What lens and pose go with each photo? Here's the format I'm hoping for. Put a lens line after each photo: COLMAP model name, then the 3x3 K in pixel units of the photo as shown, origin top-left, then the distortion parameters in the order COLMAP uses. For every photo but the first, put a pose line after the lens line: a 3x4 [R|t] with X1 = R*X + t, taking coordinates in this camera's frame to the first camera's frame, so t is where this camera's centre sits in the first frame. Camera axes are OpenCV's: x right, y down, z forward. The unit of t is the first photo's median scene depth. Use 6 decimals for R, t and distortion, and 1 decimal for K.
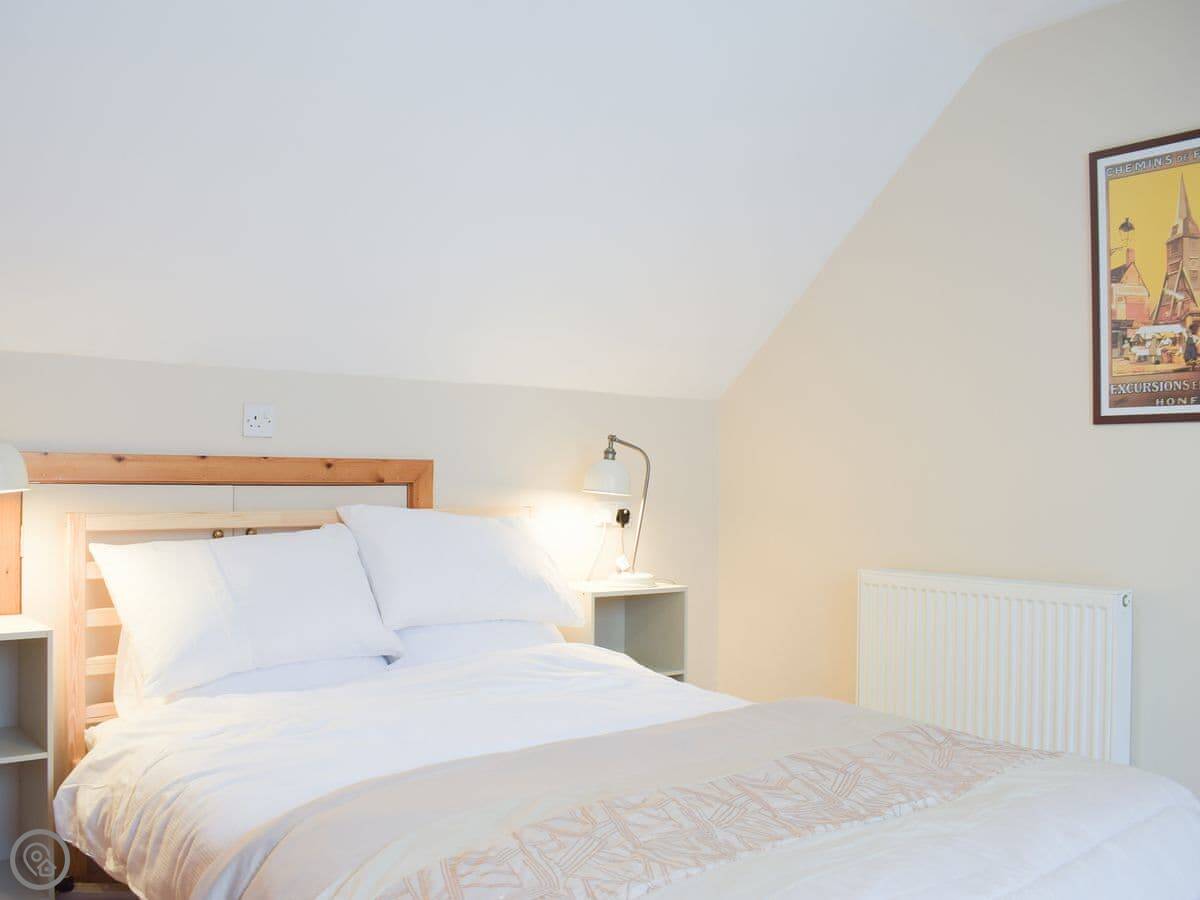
lens RADIAL K [[1069.9, 0, 600.0], [0, 1069.9, 450.0], [0, 0, 1]] dist [-0.085704, 0.000640]
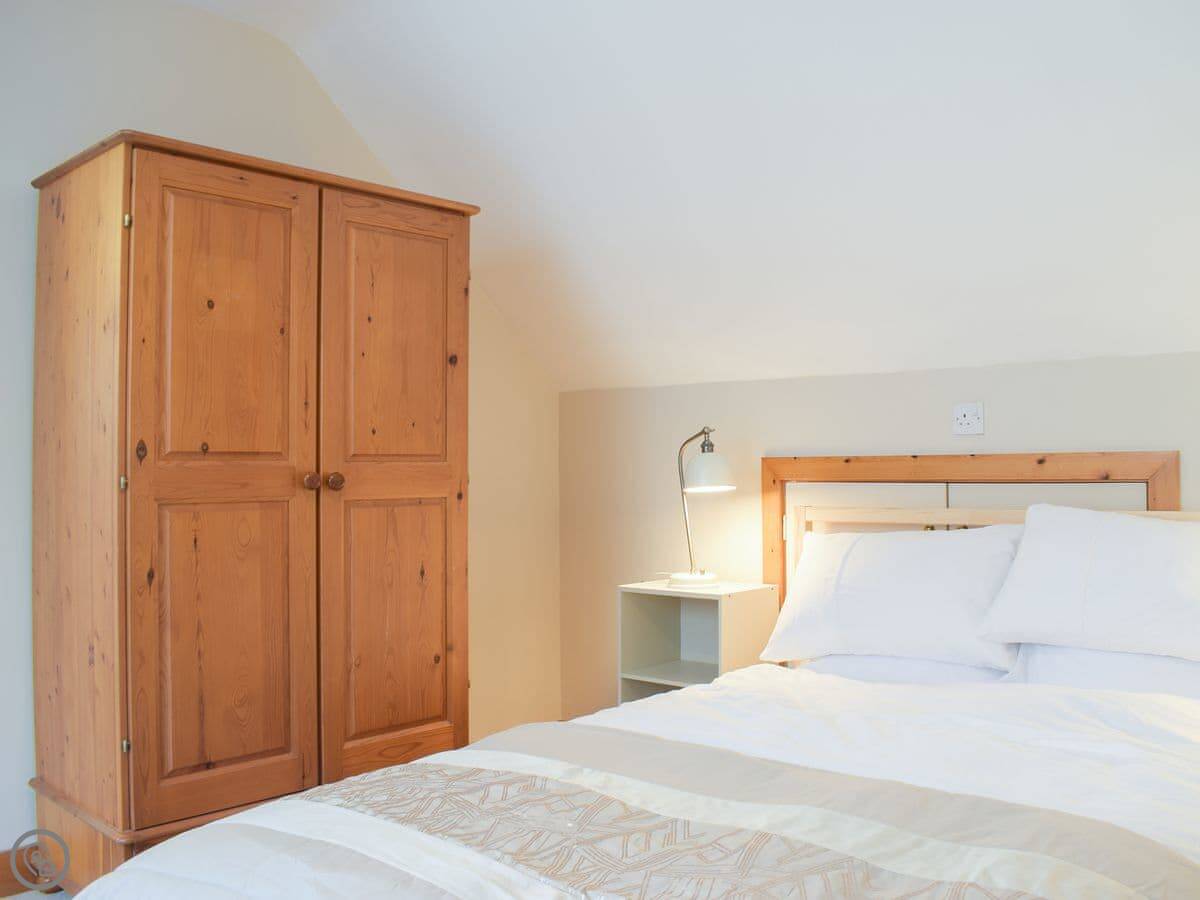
lens RADIAL K [[1069.9, 0, 600.0], [0, 1069.9, 450.0], [0, 0, 1]] dist [-0.085704, 0.000640]
pose [[0.187519, -0.032473, -0.981724, 0.595324], [0.028594, 0.999210, -0.027590, 0.019887], [0.981845, -0.022898, 0.188300, 0.476637]]
